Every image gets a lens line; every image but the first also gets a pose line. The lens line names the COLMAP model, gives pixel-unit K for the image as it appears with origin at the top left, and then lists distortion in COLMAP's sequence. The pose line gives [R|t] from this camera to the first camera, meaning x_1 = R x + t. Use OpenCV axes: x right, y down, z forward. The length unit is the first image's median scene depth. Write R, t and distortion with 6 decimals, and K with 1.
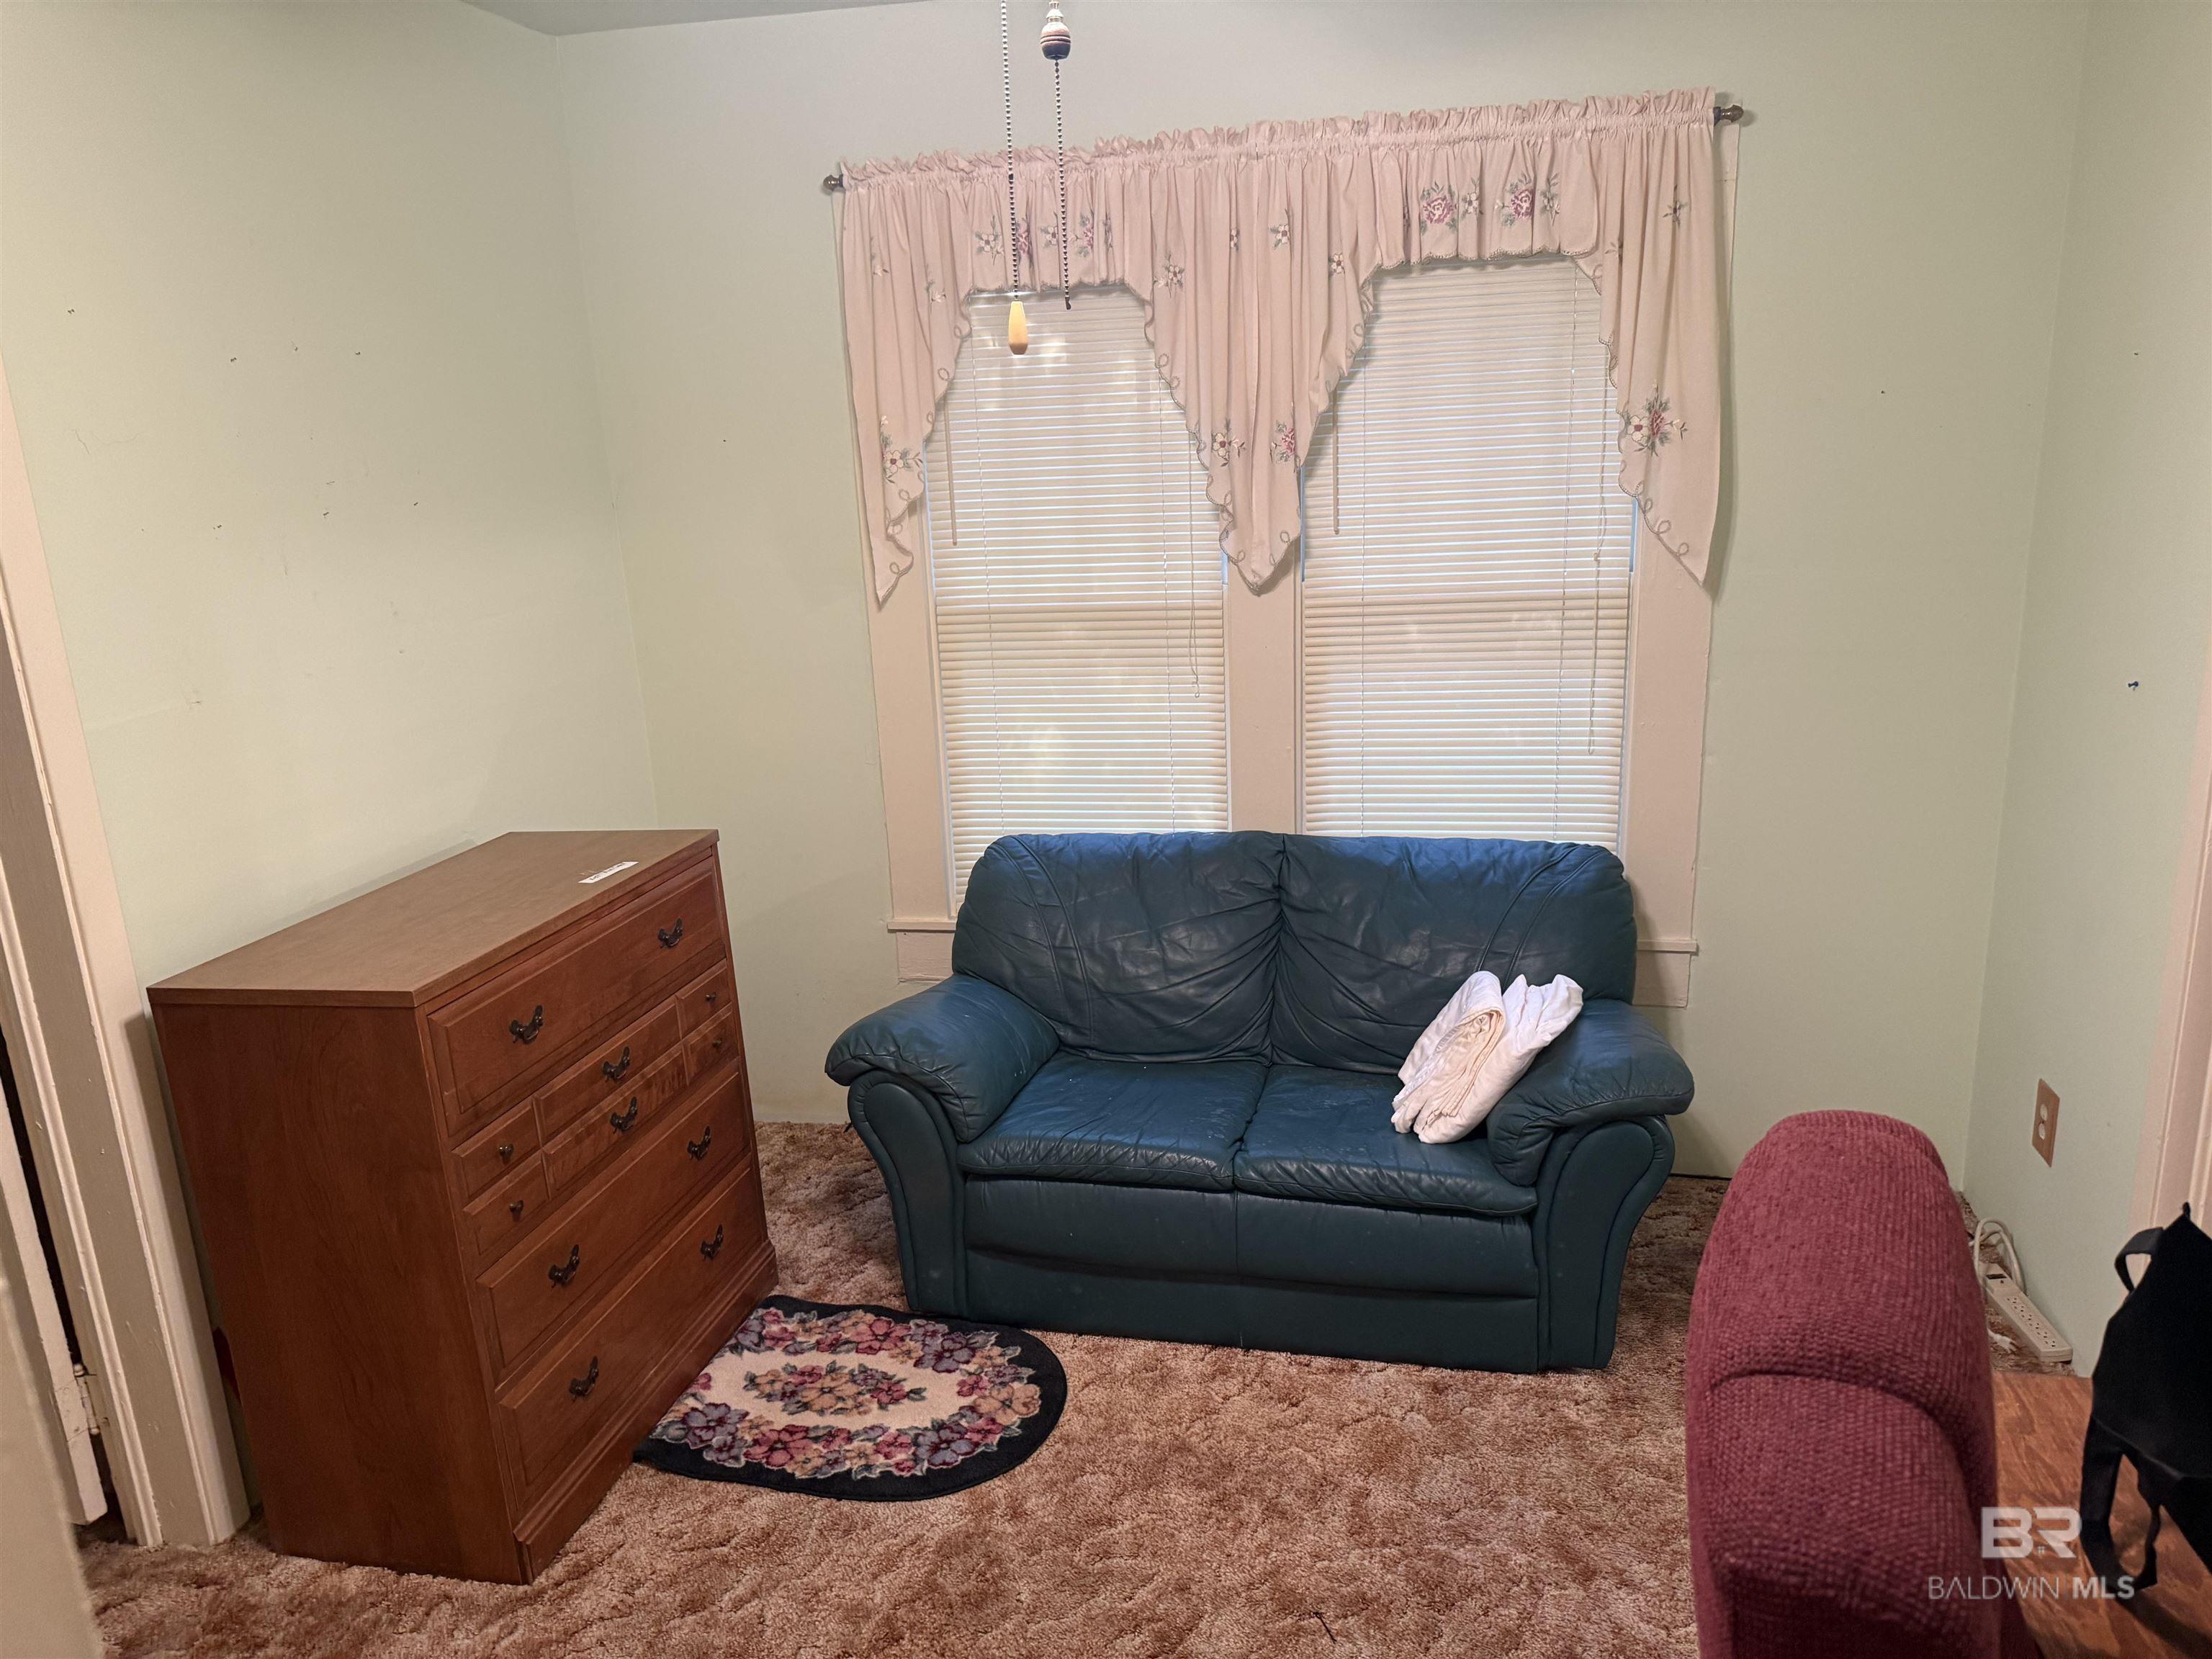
lens RADIAL K [[1578.7, 0, 1106.0], [0, 1578.7, 829.5], [0, 0, 1]] dist [0.105986, -0.182350]
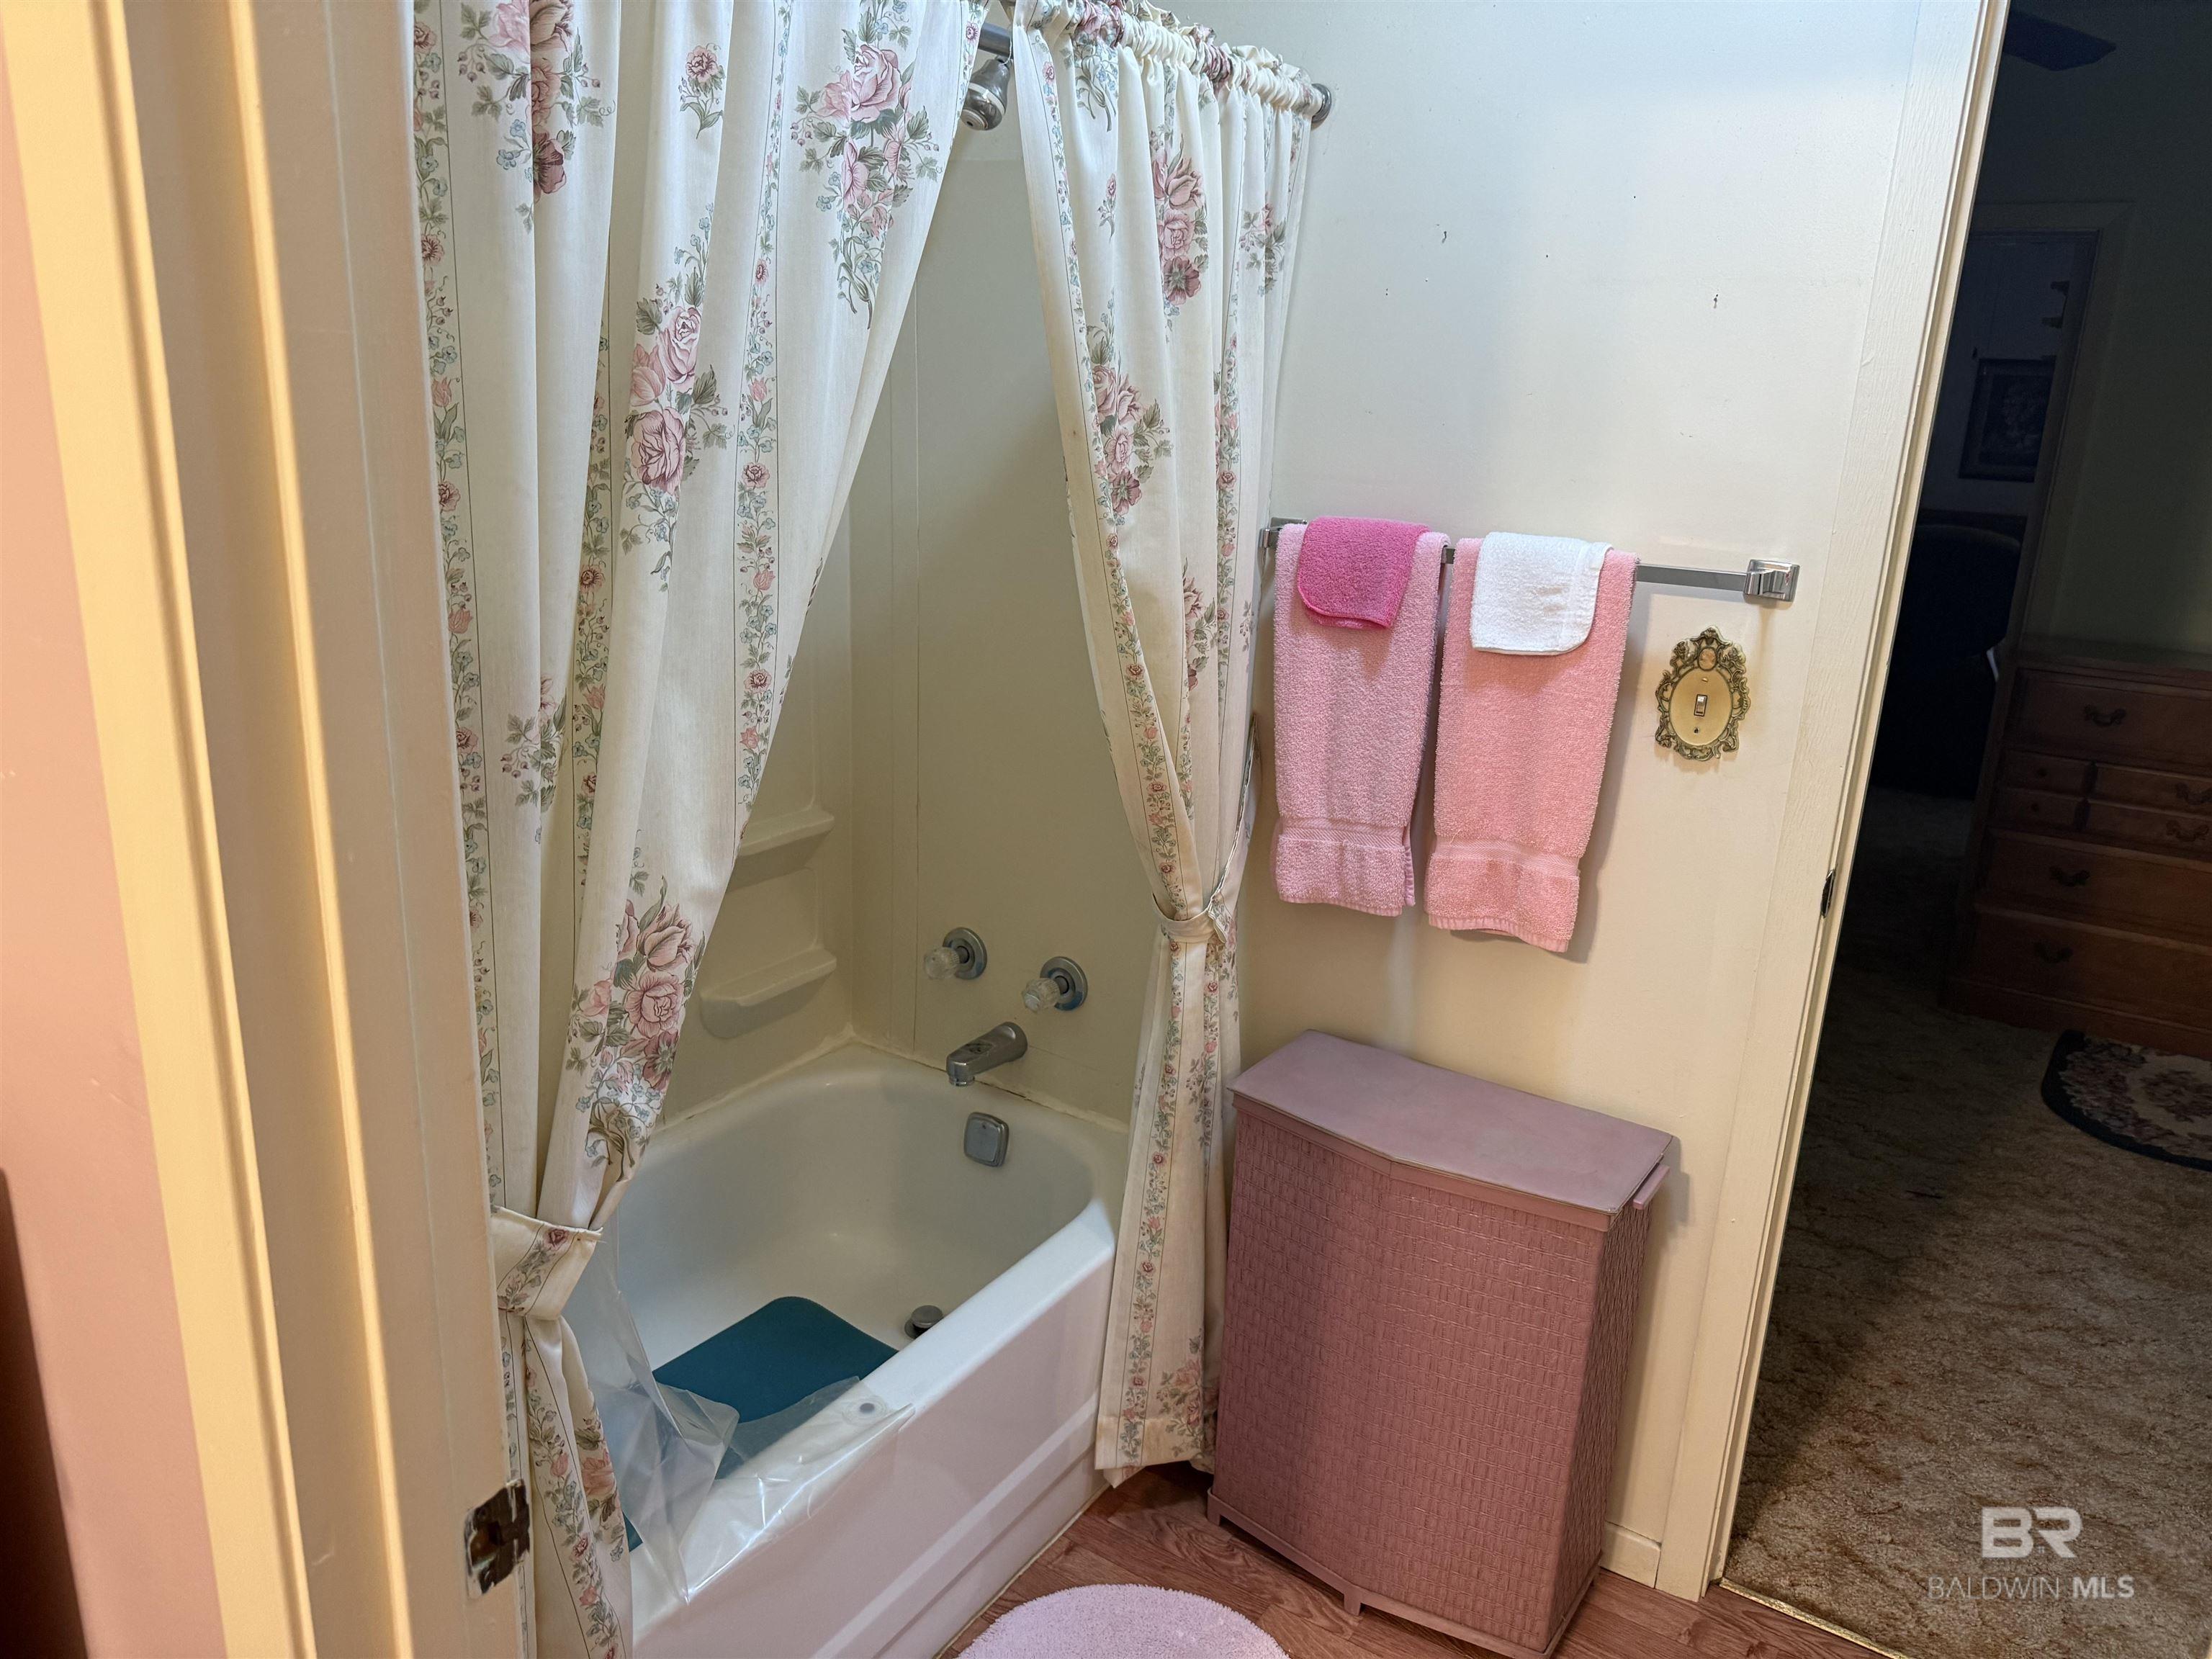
lens RADIAL K [[1578.7, 0, 1106.0], [0, 1578.7, 829.5], [0, 0, 1]] dist [0.105986, -0.182350]
pose [[-0.333791, 0.285254, -0.898451, 1.268378], [-0.245962, 0.893741, 0.375139, -0.114024], [0.909992, 0.346203, -0.228162, 0.453402]]
